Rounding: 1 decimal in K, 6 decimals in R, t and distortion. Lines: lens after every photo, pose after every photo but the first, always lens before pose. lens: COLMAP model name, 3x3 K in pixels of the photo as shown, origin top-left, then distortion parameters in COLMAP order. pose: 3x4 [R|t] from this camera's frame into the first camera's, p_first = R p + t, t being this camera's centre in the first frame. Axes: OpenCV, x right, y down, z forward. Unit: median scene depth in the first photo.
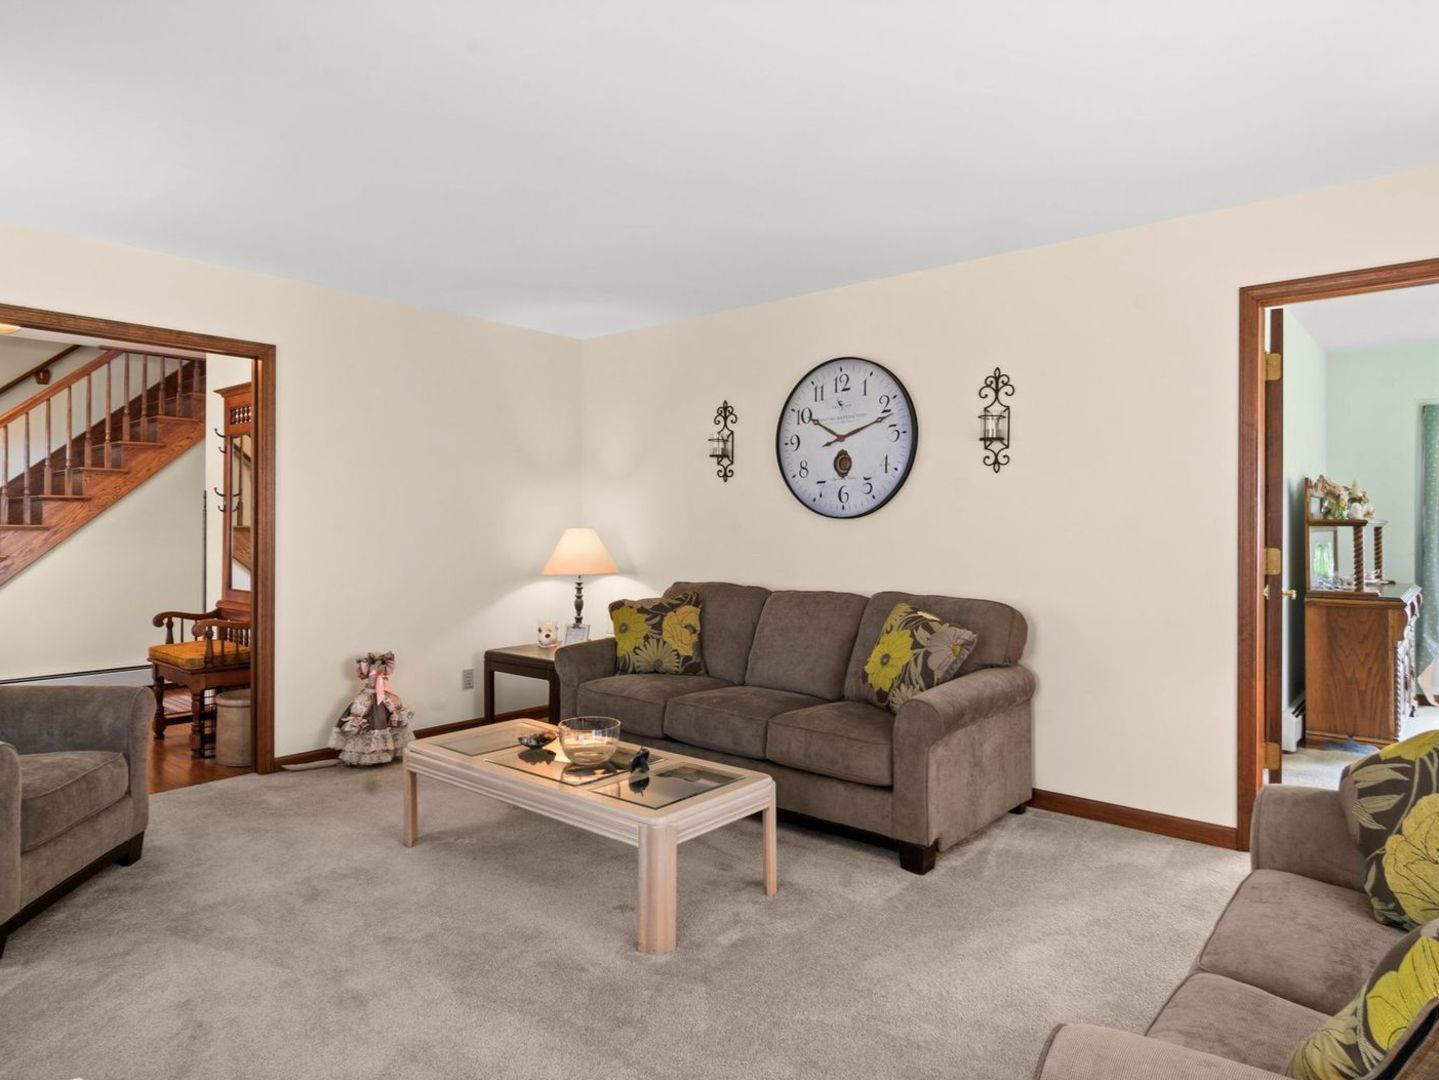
lens RADIAL K [[886.7, 0, 720.3], [0, 886.7, 504.6], [0, 0, 1]] dist [0.019490, 0.000431]
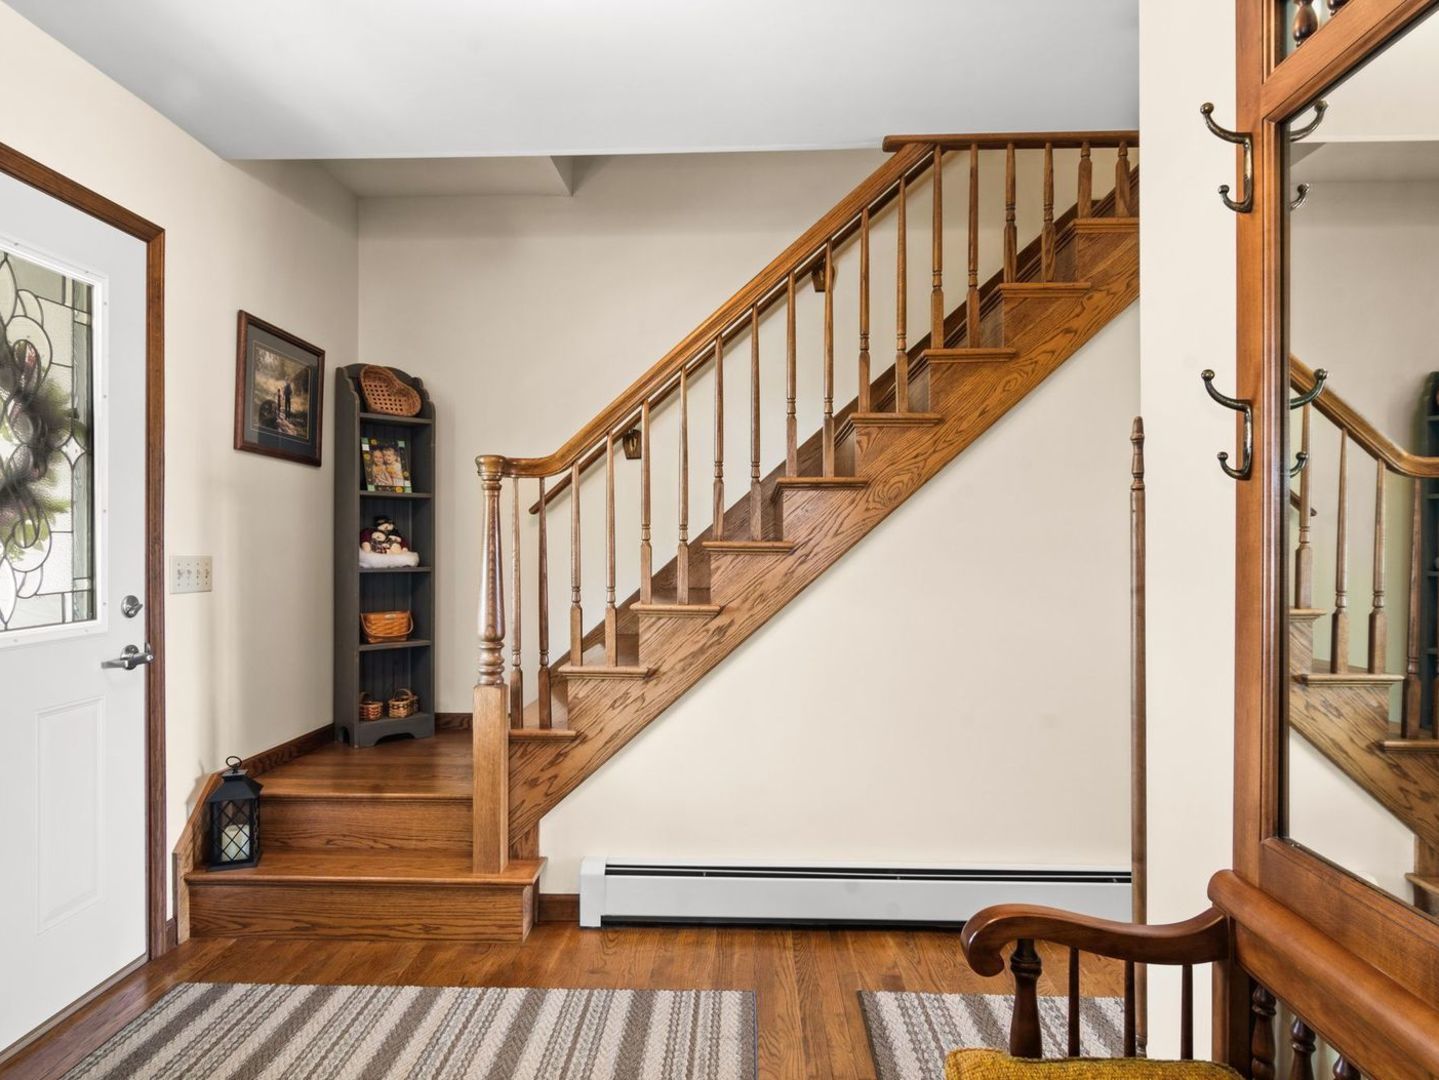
lens RADIAL K [[874.4, 0, 704.3], [0, 874.4, 545.2], [0, 0, 1]] dist [0.002255, 0.000852]
pose [[0.610196, 0.001872, -0.792249, -0.422170], [0.015968, 0.999765, 0.014661, 0.017287], [0.792090, -0.021597, 0.610022, 0.691496]]
